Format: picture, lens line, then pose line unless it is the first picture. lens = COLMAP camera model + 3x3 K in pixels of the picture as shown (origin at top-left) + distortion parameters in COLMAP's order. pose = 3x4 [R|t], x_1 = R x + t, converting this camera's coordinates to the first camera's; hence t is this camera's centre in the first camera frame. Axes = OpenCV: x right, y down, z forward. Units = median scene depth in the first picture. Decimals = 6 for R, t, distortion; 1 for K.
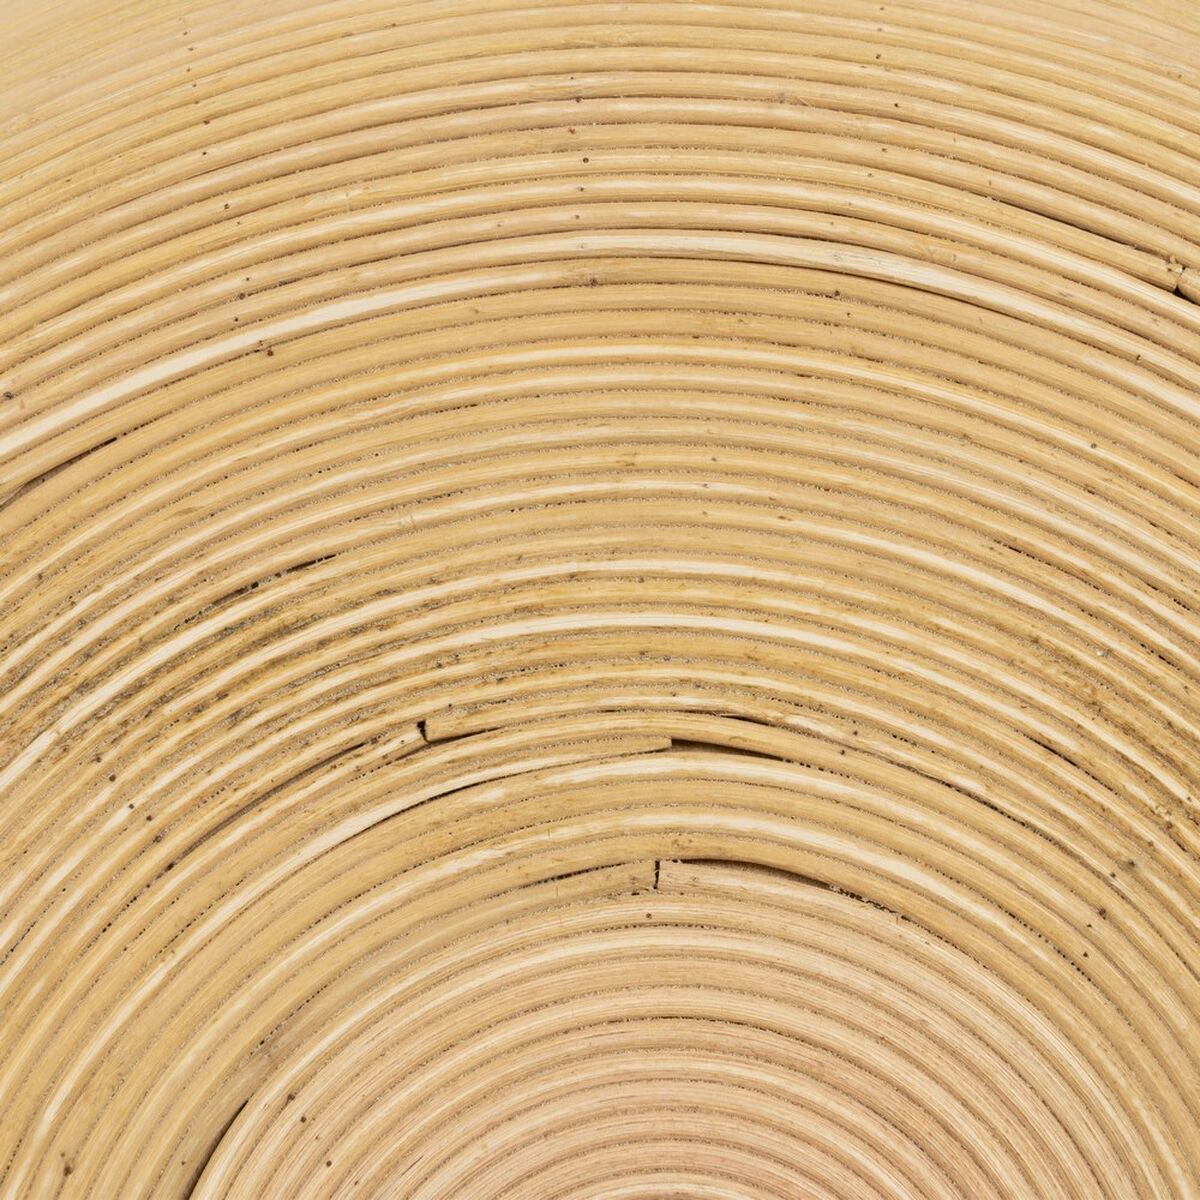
lens RADIAL K [[5775.9, 0, 599.8], [0, 5775.9, 599.8], [0, 0, 1]] dist [0.003919, 0.000000]
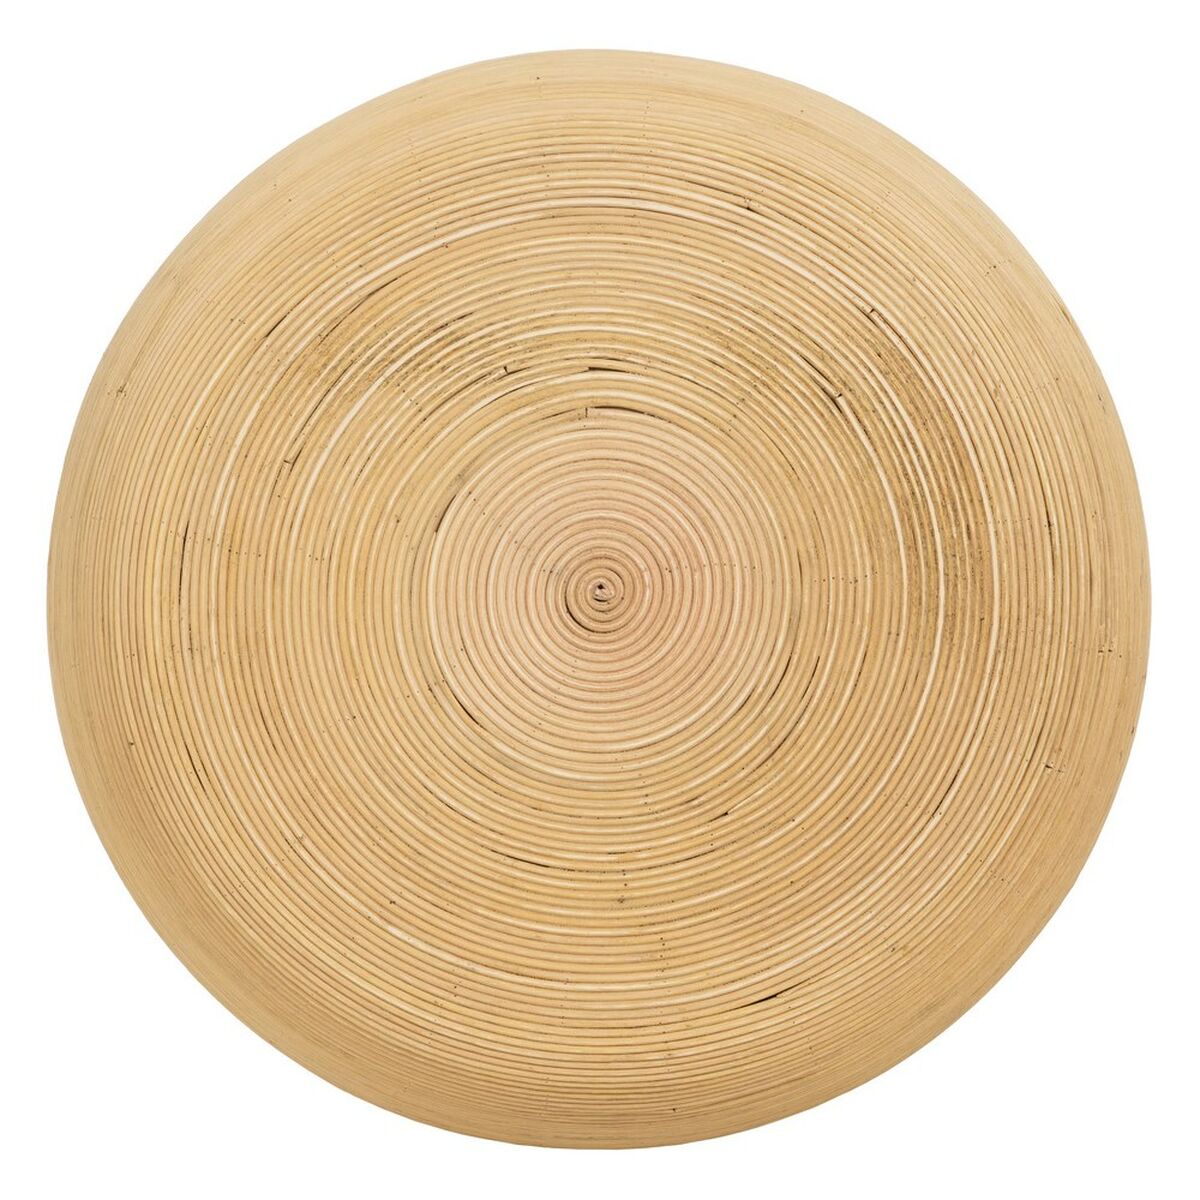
lens RADIAL K [[3743.6, 0, 600.2], [0, 3743.6, 600.7], [0, 0, 1]] dist [0.041851, 0.000000]
pose [[0.997878, -0.060822, 0.023257, -0.034251], [0.059873, 0.997423, 0.039532, 0.068489], [-0.025601, -0.038056, 0.998948, -0.950841]]
